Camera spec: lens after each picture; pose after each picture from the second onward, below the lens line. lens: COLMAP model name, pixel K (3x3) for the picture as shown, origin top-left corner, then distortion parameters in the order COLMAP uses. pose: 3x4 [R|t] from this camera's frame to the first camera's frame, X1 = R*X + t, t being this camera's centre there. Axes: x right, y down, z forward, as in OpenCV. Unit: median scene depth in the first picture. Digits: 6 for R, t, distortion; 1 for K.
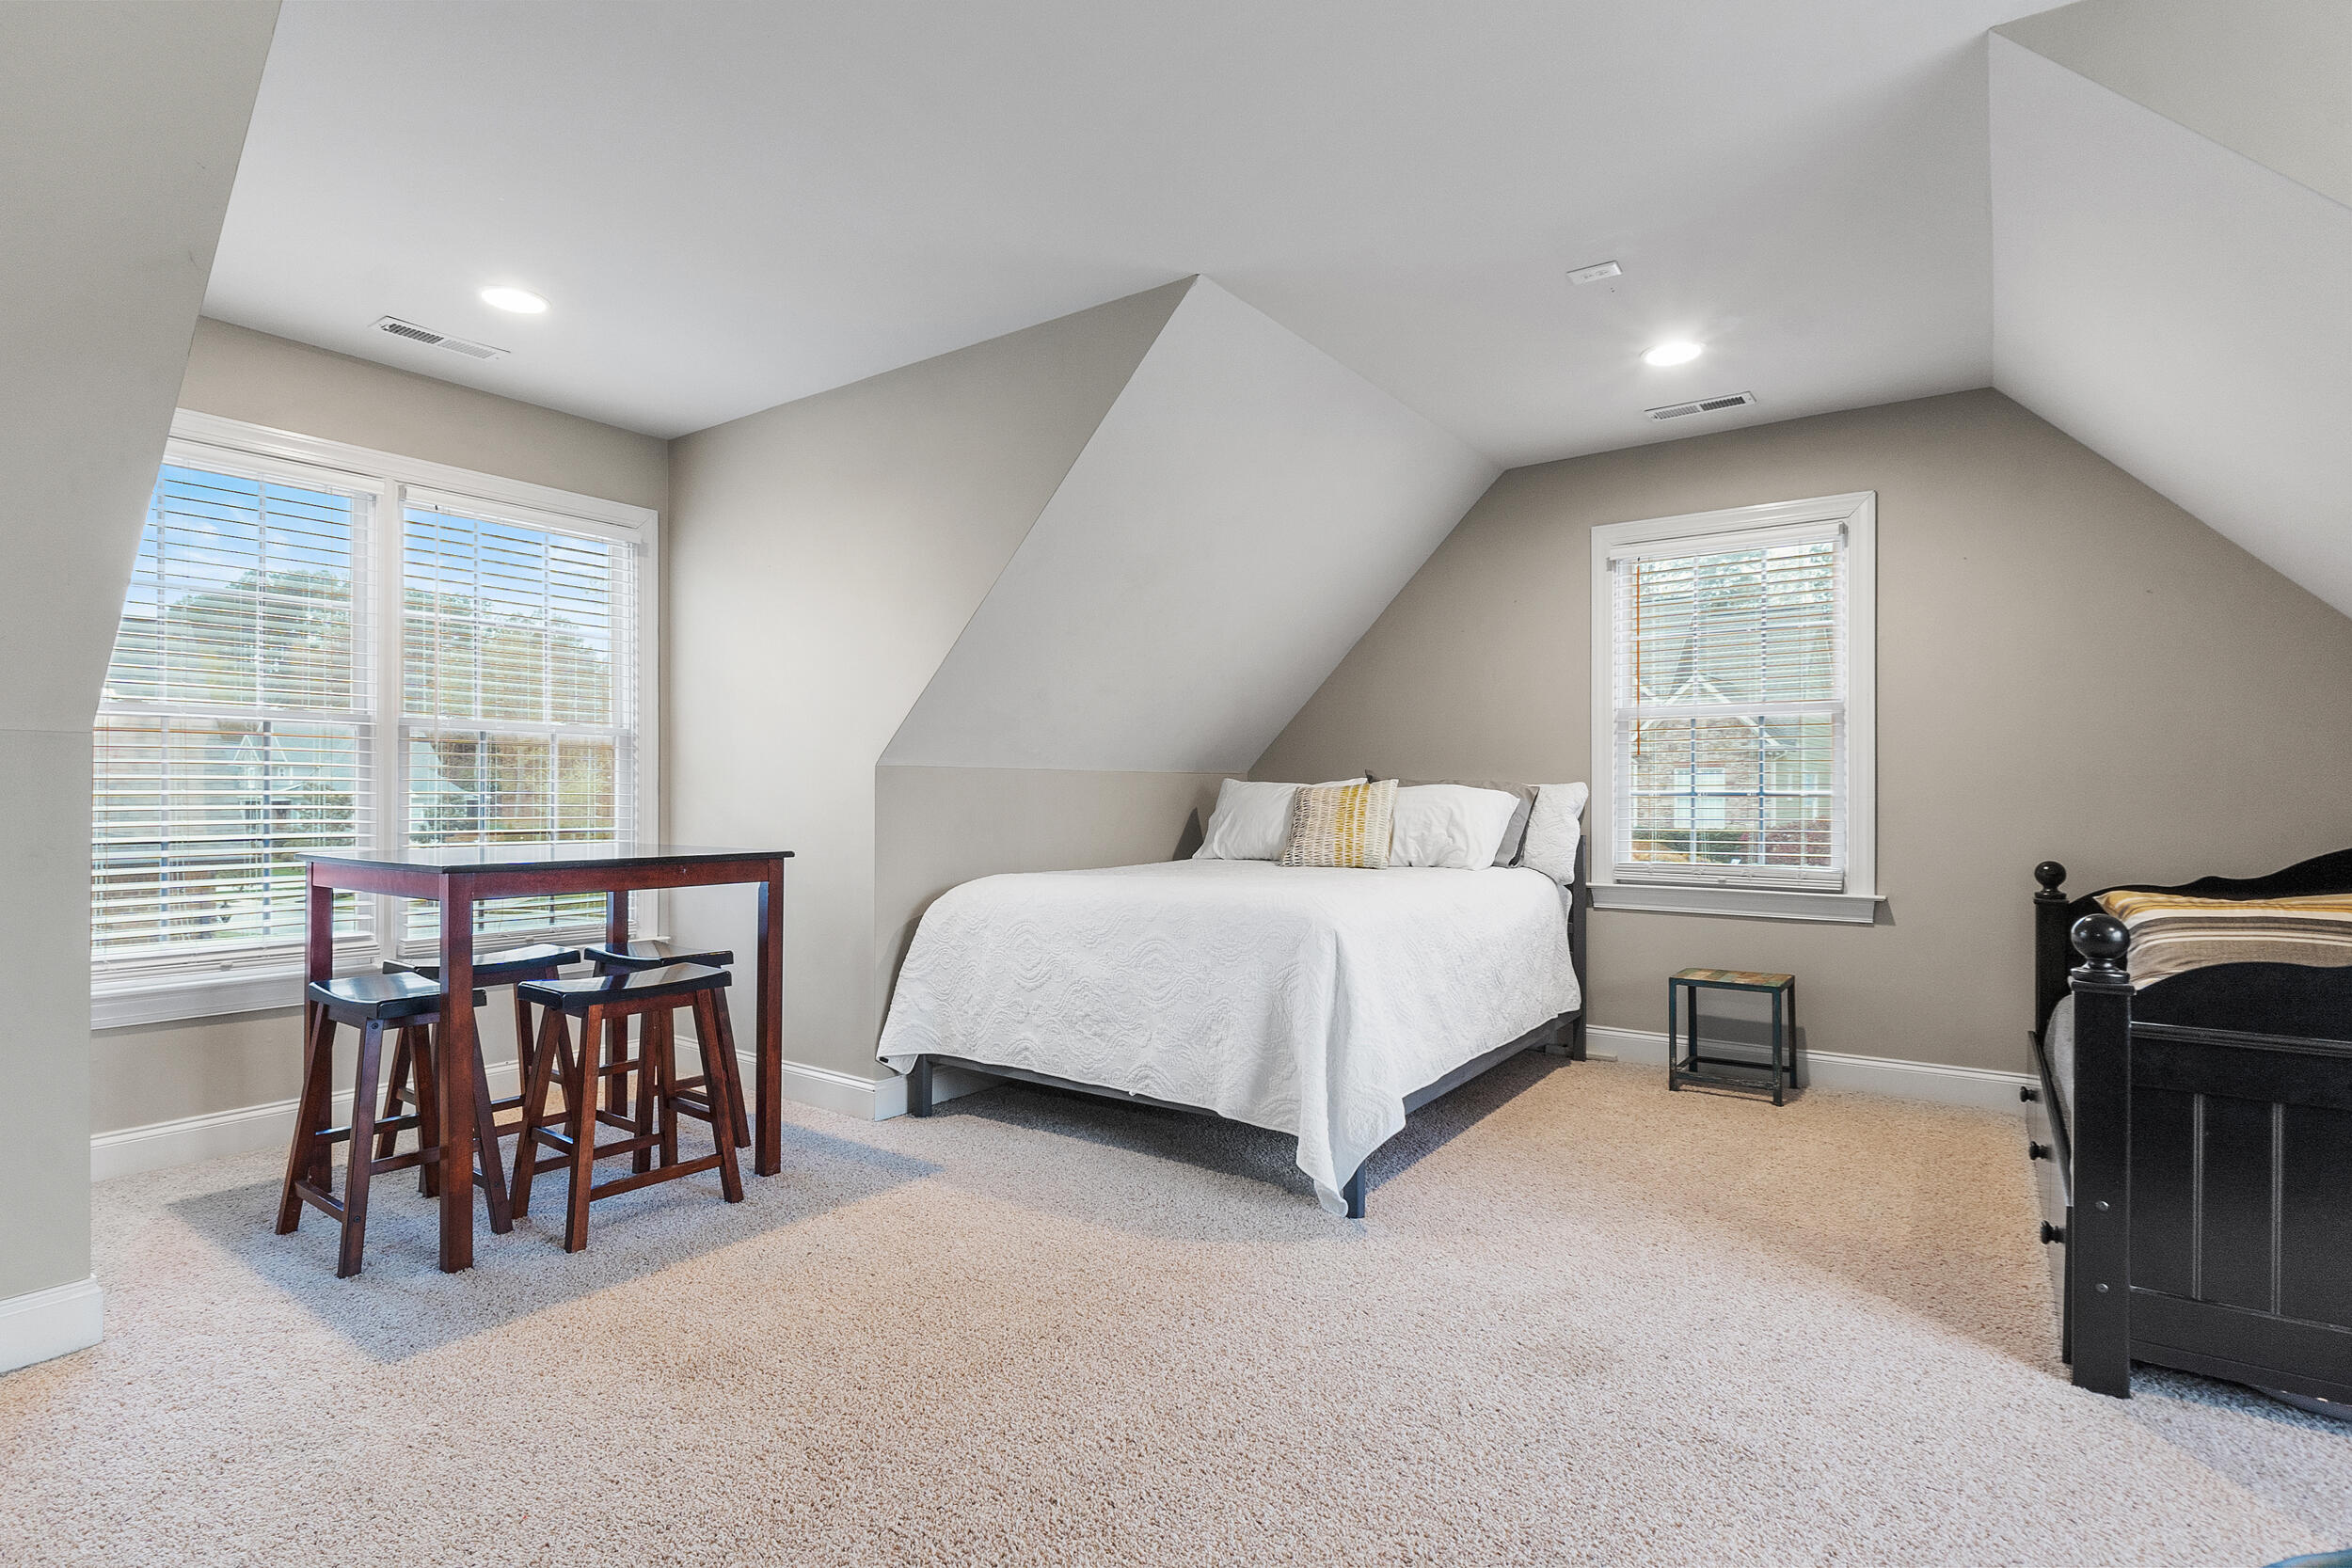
lens RADIAL K [[1155.0, 0, 1166.5], [0, 1155.0, 784.5], [0, 0, 1]] dist [0.000717, -0.000532]
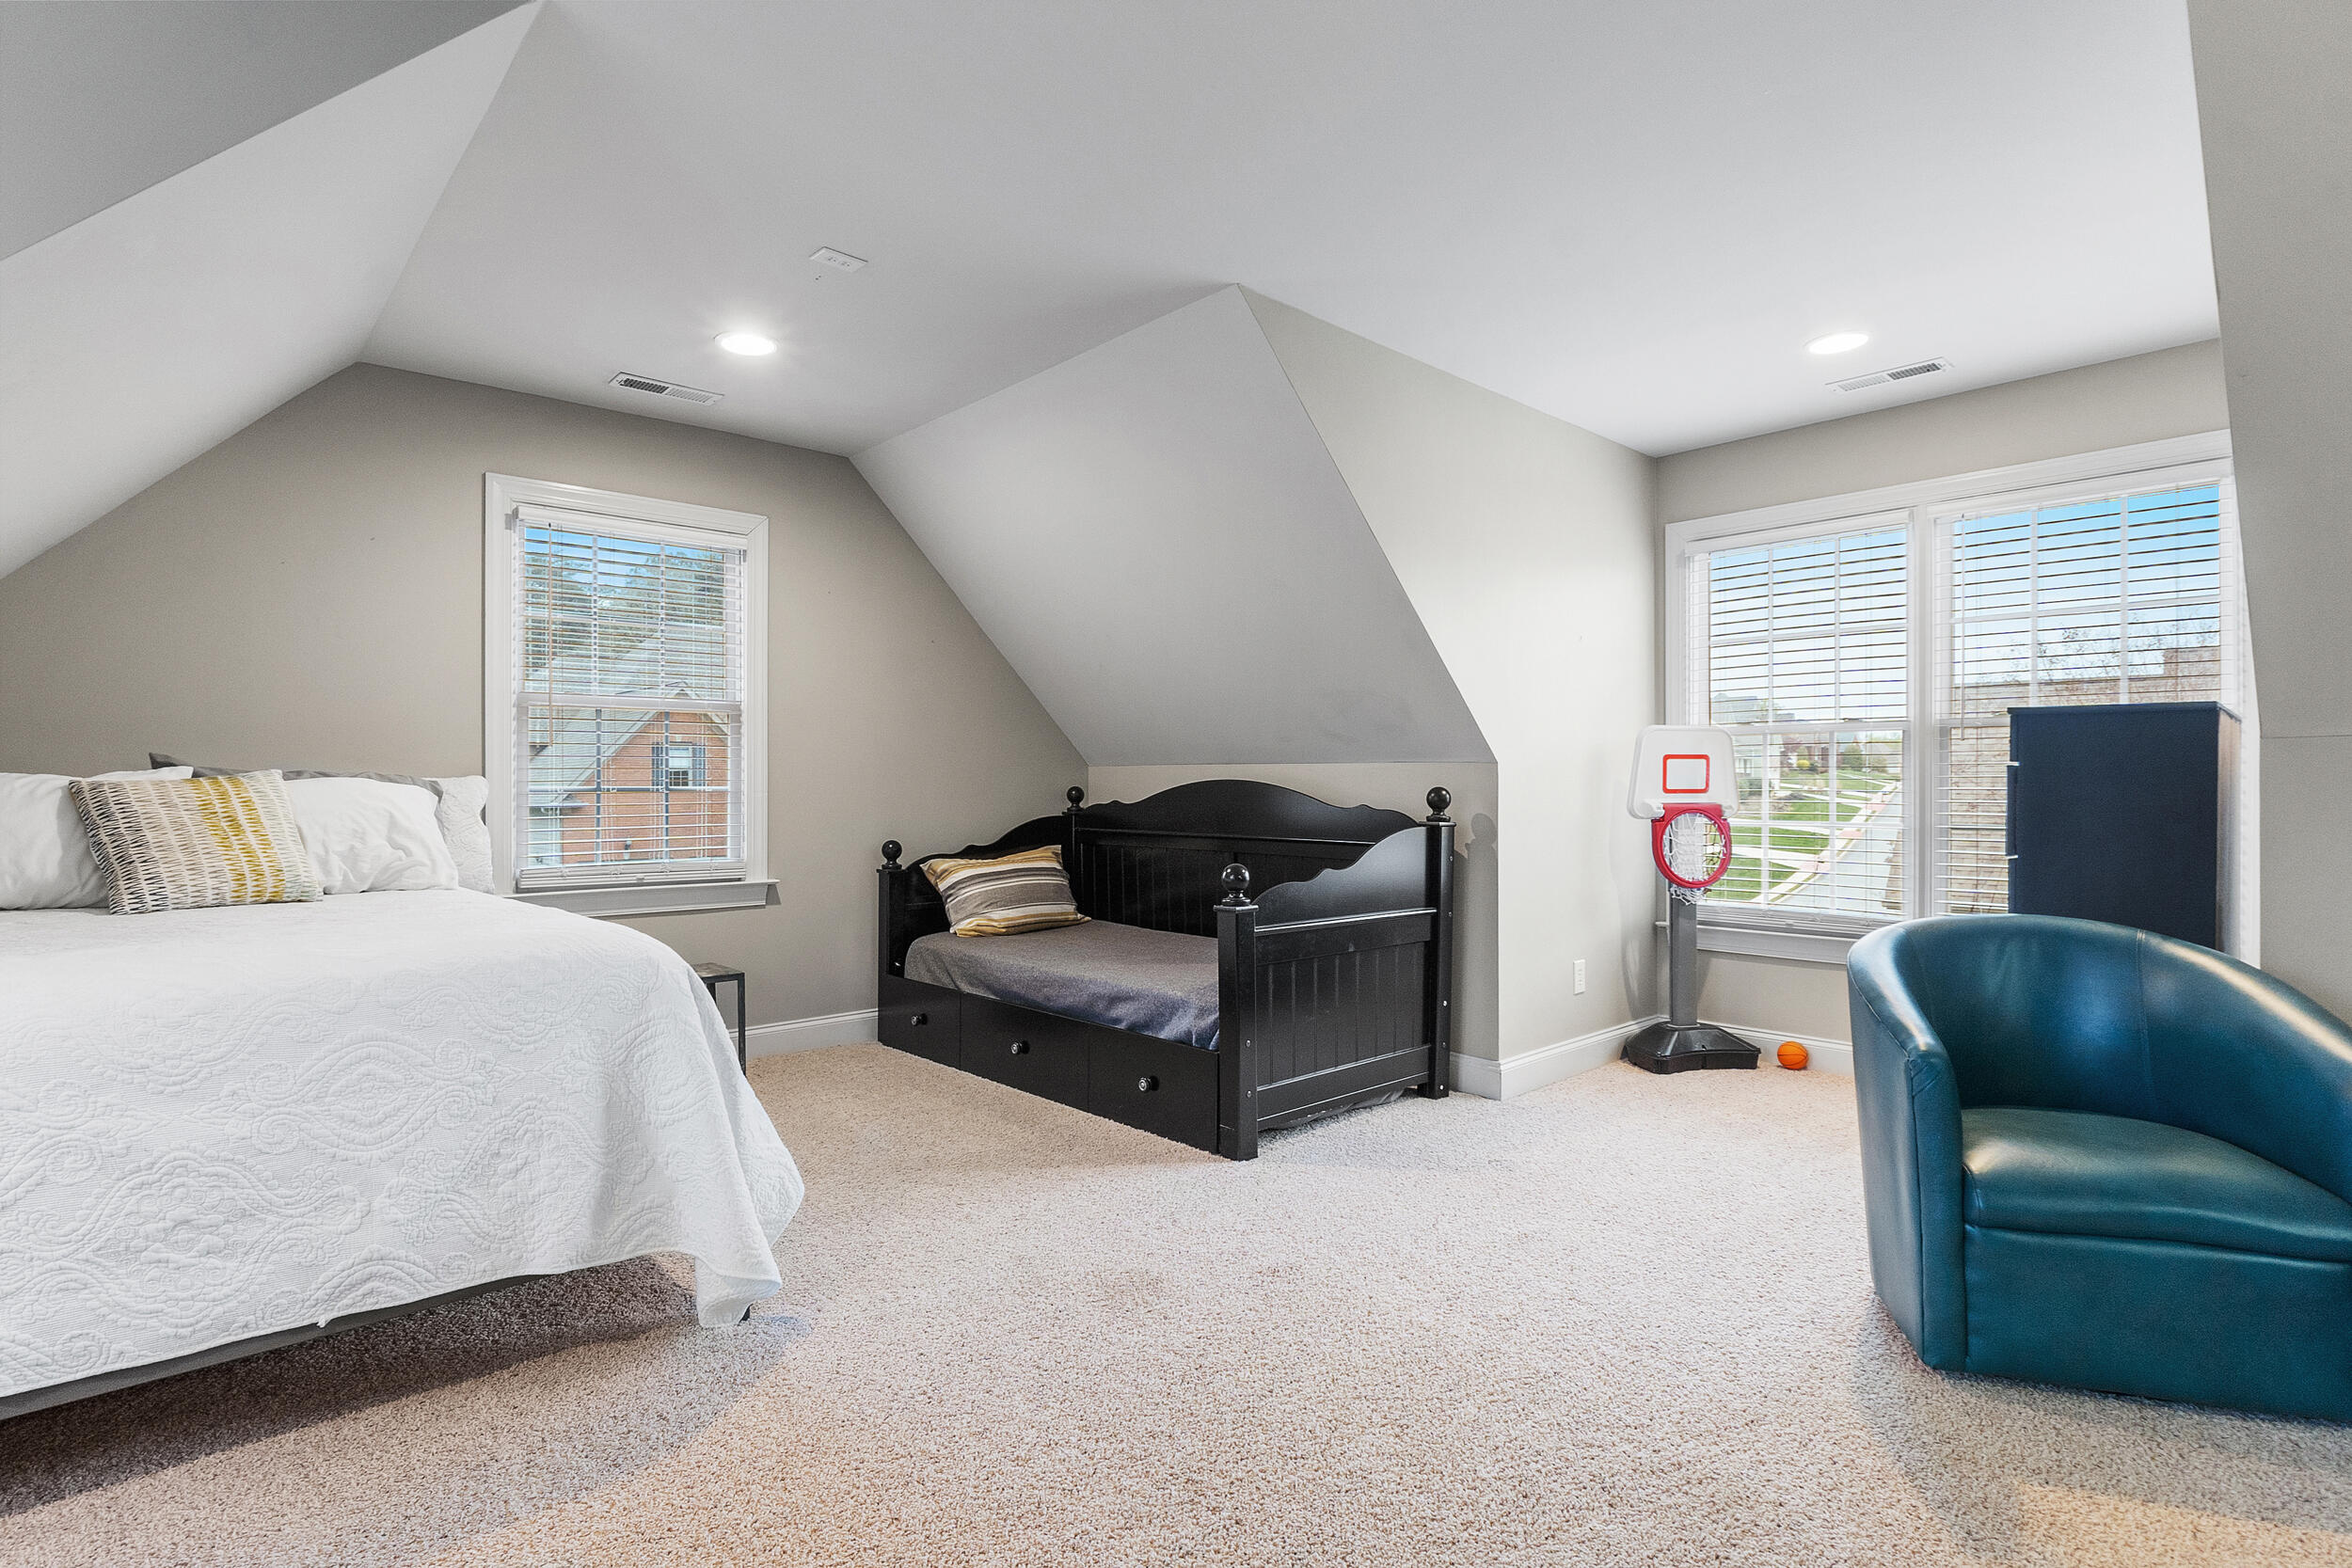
lens RADIAL K [[1155.0, 0, 1166.5], [0, 1155.0, 784.5], [0, 0, 1]] dist [0.000717, -0.000532]
pose [[0.217179, 0.000563, 0.976132, -0.446870], [-0.005511, 0.999985, 0.000650, 0.001371], [-0.976116, -0.005520, 0.217179, 0.432429]]
